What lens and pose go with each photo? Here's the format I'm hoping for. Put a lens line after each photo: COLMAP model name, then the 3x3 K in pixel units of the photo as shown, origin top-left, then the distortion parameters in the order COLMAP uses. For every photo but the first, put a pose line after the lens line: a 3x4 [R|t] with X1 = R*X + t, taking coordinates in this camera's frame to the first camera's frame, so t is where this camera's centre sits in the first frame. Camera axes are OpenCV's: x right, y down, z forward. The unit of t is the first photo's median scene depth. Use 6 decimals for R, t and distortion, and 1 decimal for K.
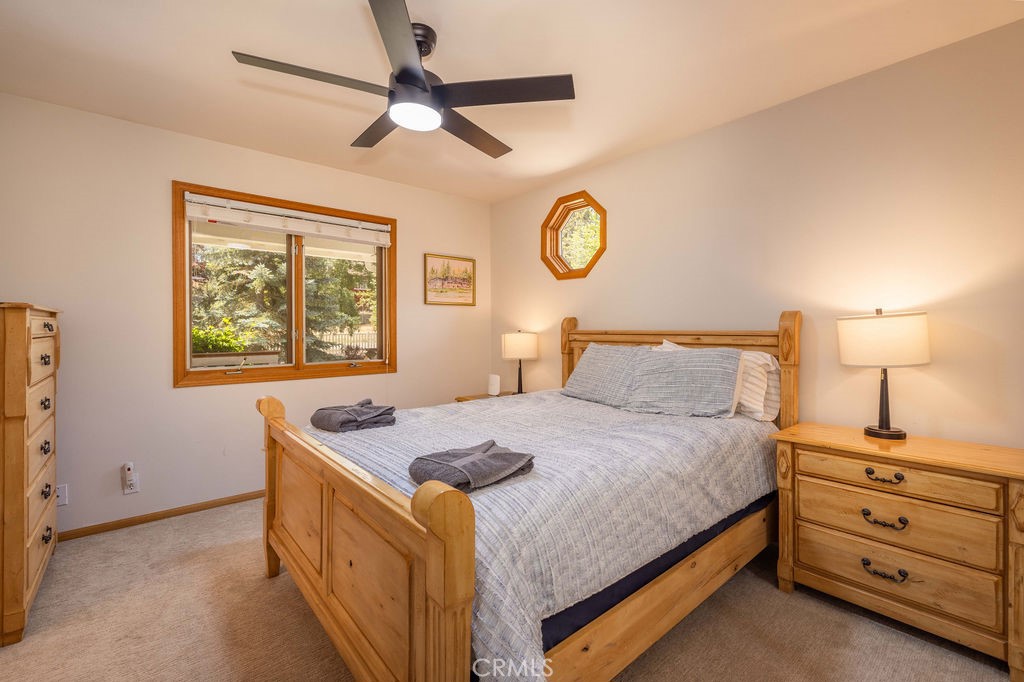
lens RADIAL K [[431.1, 0, 512.7], [0, 431.1, 334.6], [0, 0, 1]] dist [-0.003426, -0.000359]
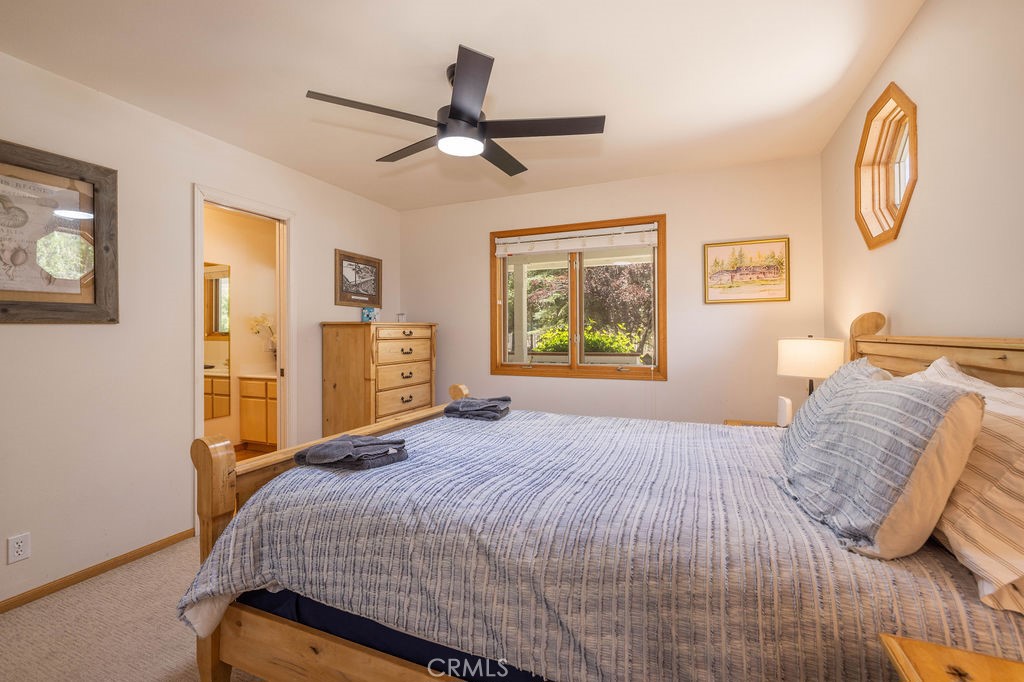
lens RADIAL K [[431.1, 0, 513.8], [0, 431.1, 332.5], [0, 0, 1]] dist [-0.003426, -0.000359]
pose [[0.461223, -0.002861, -0.887280, 0.386149], [-0.006617, 0.999956, -0.006663, -0.005758], [0.887260, 0.008944, 0.461184, 0.280673]]
